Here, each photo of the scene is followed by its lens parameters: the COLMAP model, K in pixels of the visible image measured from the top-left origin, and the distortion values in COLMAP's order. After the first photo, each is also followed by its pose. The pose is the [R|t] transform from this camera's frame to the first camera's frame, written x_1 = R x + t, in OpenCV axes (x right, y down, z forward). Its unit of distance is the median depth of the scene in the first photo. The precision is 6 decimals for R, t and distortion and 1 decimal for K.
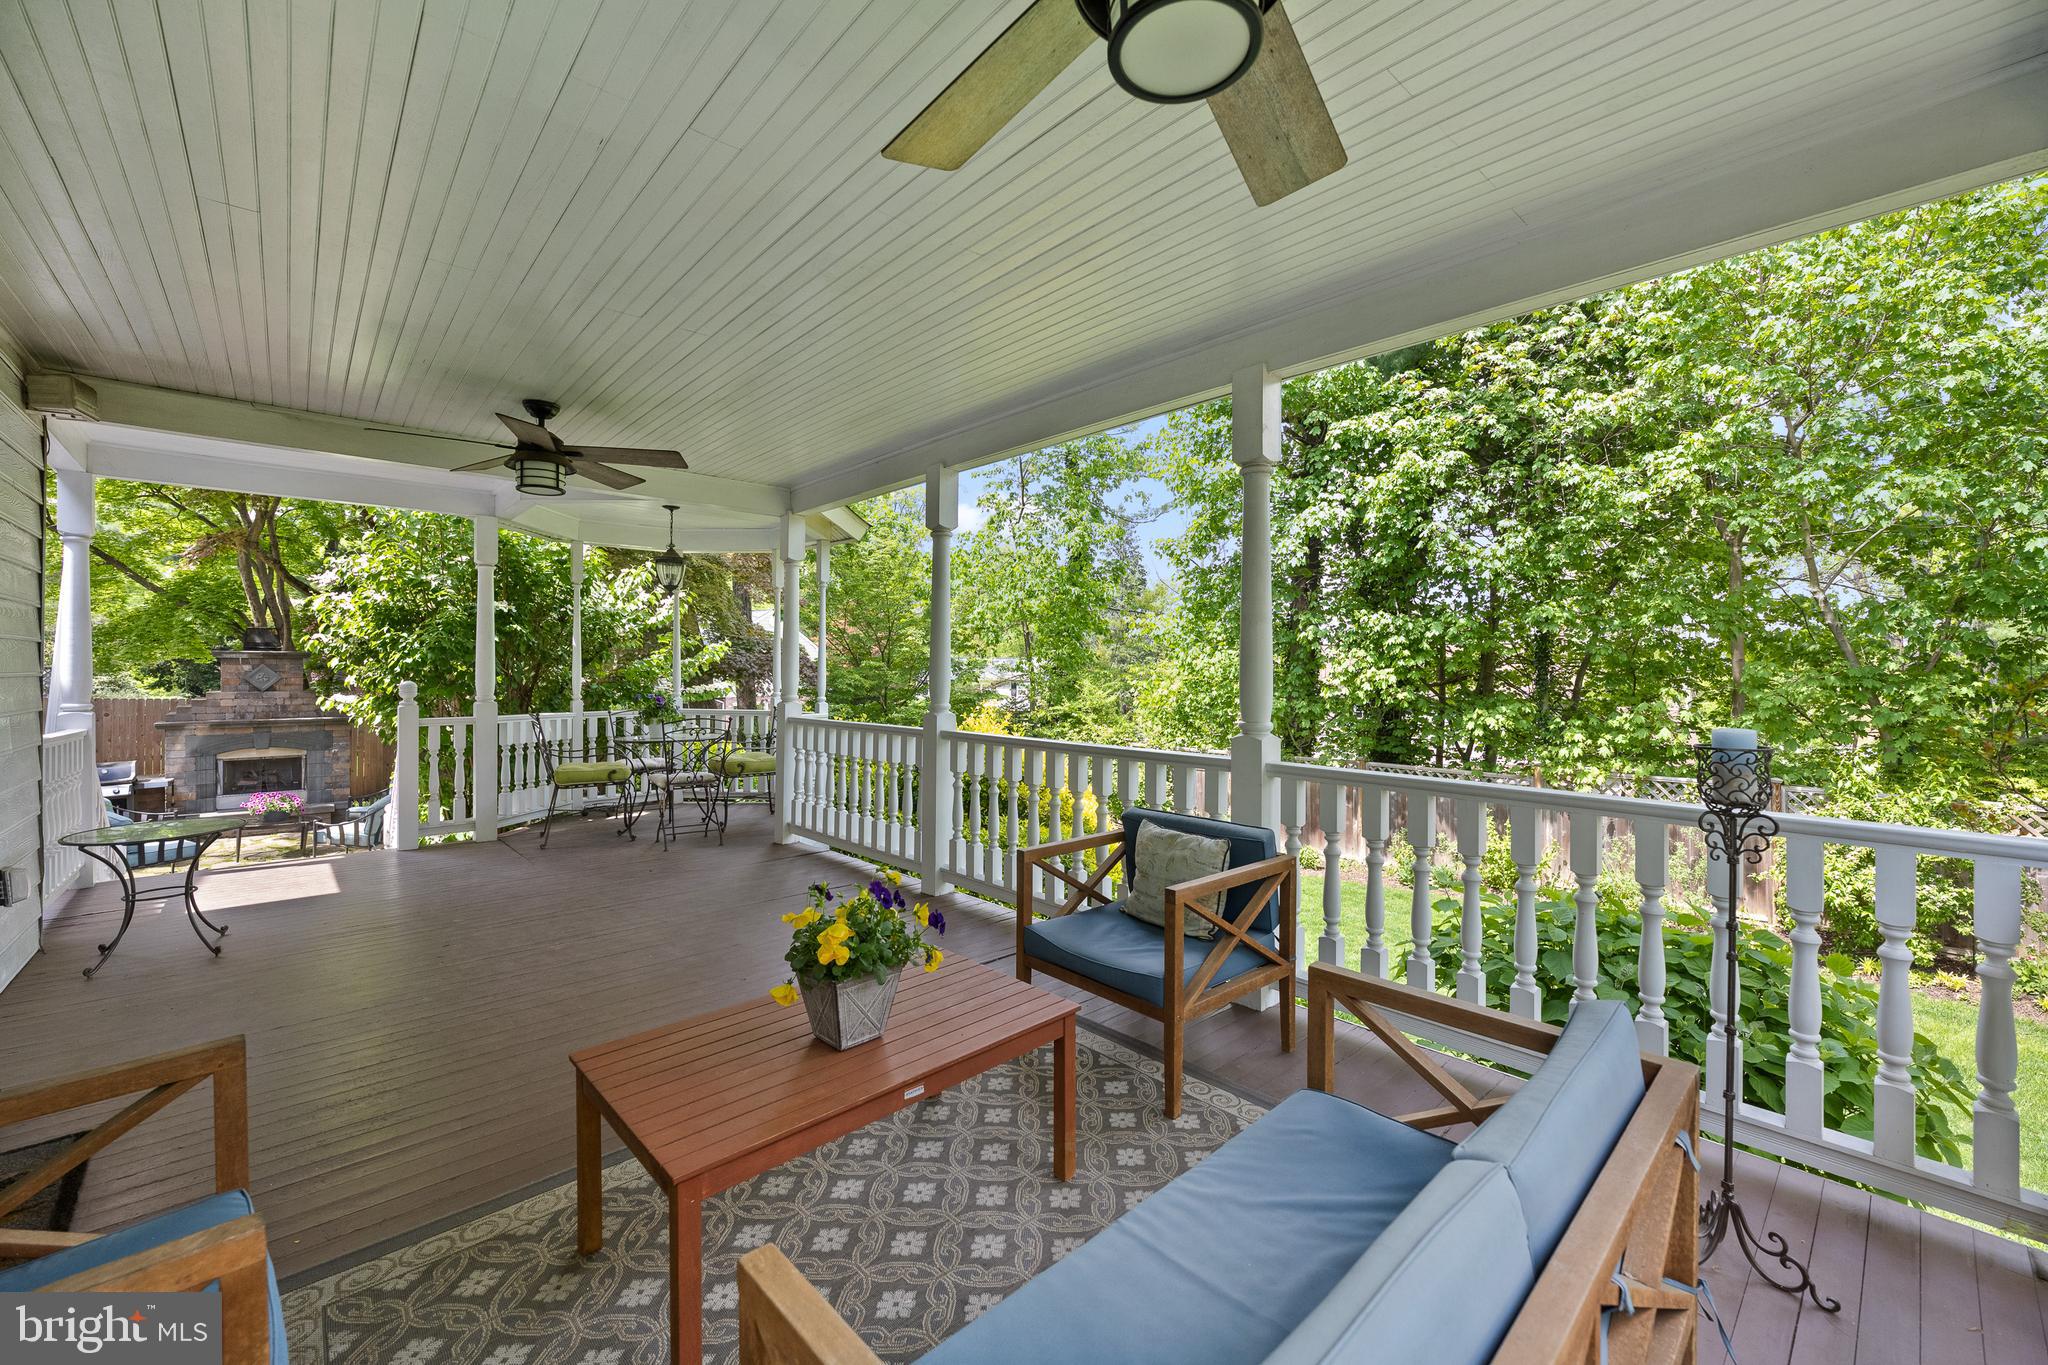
lens RADIAL K [[823.8, 0, 1021.0], [0, 823.8, 666.4], [0, 0, 1]] dist [-0.000612, -0.000272]
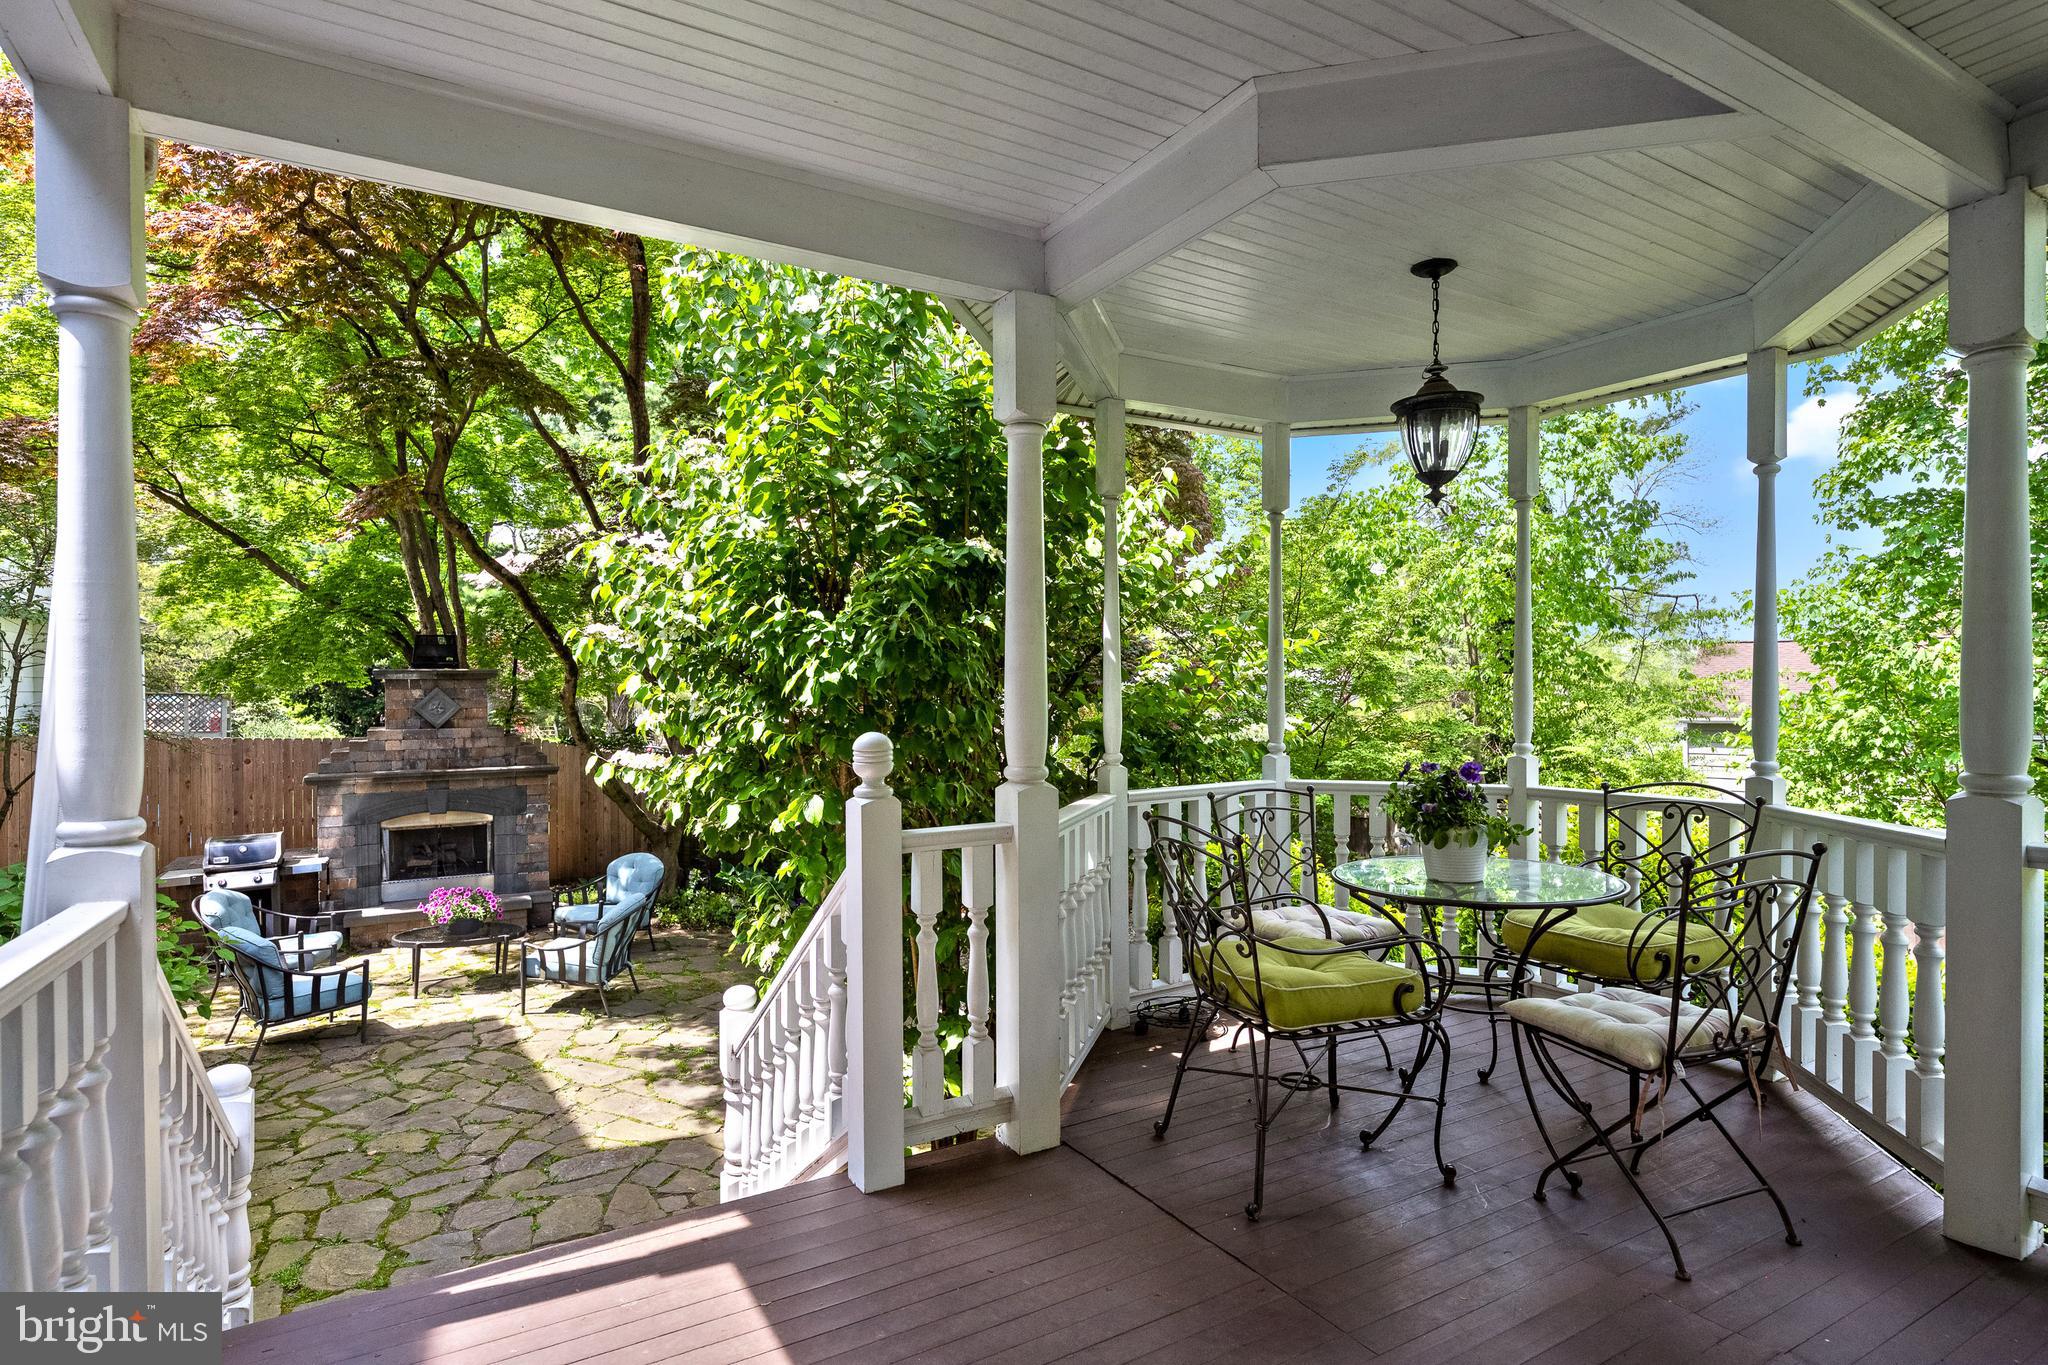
lens RADIAL K [[1044.3, 0, 1024.0], [0, 1044.3, 682.5], [0, 0, 1]] dist [0.000478, 0.000381]
pose [[0.978482, -0.012568, -0.205947, -0.283683], [0.013106, 0.999913, 0.001245, -0.002128], [0.205914, -0.003918, 0.978562, 0.270183]]
